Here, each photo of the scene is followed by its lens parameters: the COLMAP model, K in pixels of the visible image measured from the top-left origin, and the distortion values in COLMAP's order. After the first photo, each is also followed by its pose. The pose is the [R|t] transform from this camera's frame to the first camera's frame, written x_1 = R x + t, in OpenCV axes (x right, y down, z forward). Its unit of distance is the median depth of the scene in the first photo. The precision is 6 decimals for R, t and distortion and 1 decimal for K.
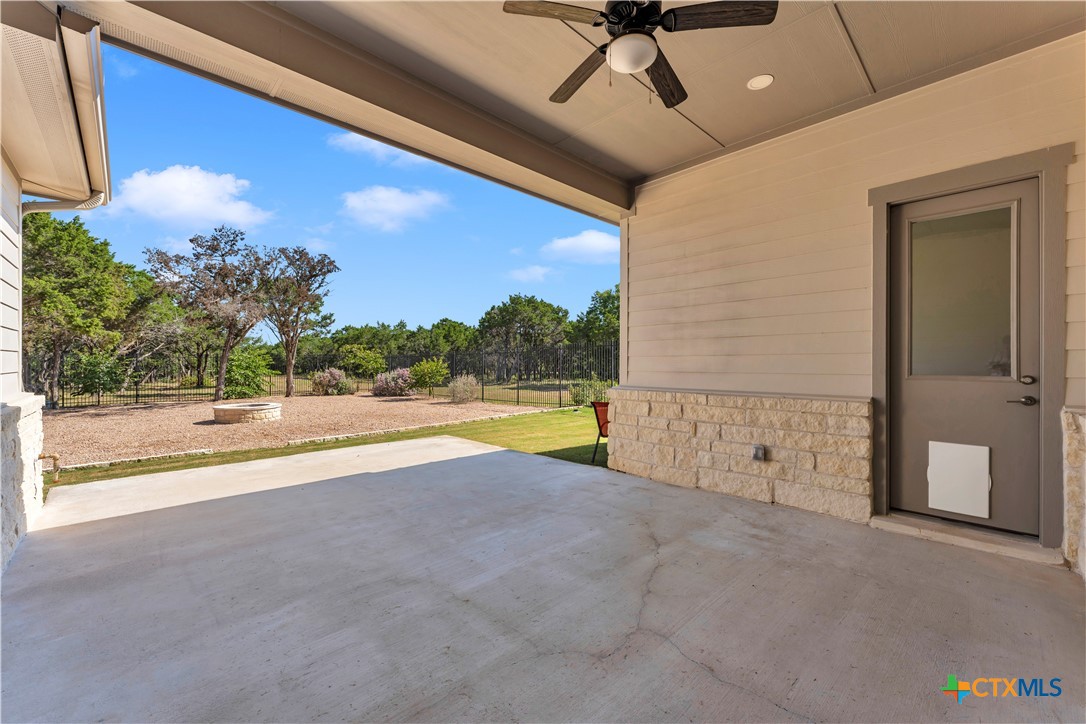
lens RADIAL K [[431.4, 0, 533.8], [0, 431.4, 366.3], [0, 0, 1]] dist [-0.001505, 0.000185]
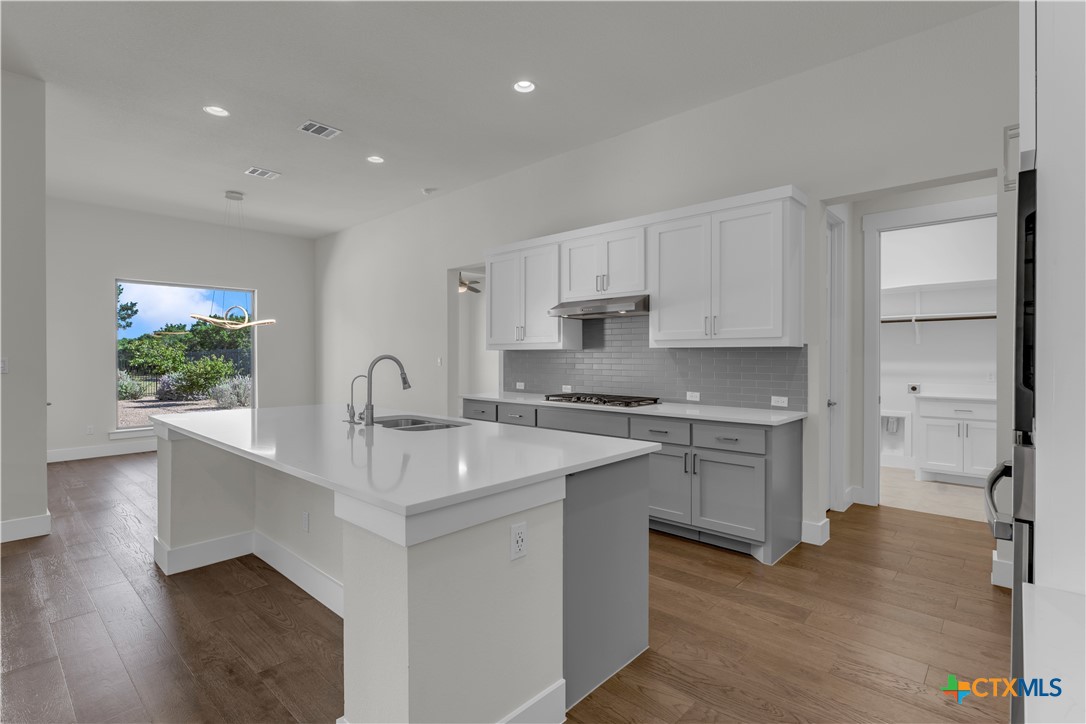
lens RADIAL K [[515.3, 0, 553.3], [0, 515.3, 361.9], [0, 0, 1]] dist [-0.023503, 0.000410]
pose [[0.995919, -0.003236, 0.090193, 0.380874], [0.003409, 0.999993, -0.001765, -0.003979], [-0.090186, 0.002065, 0.995923, -0.079950]]
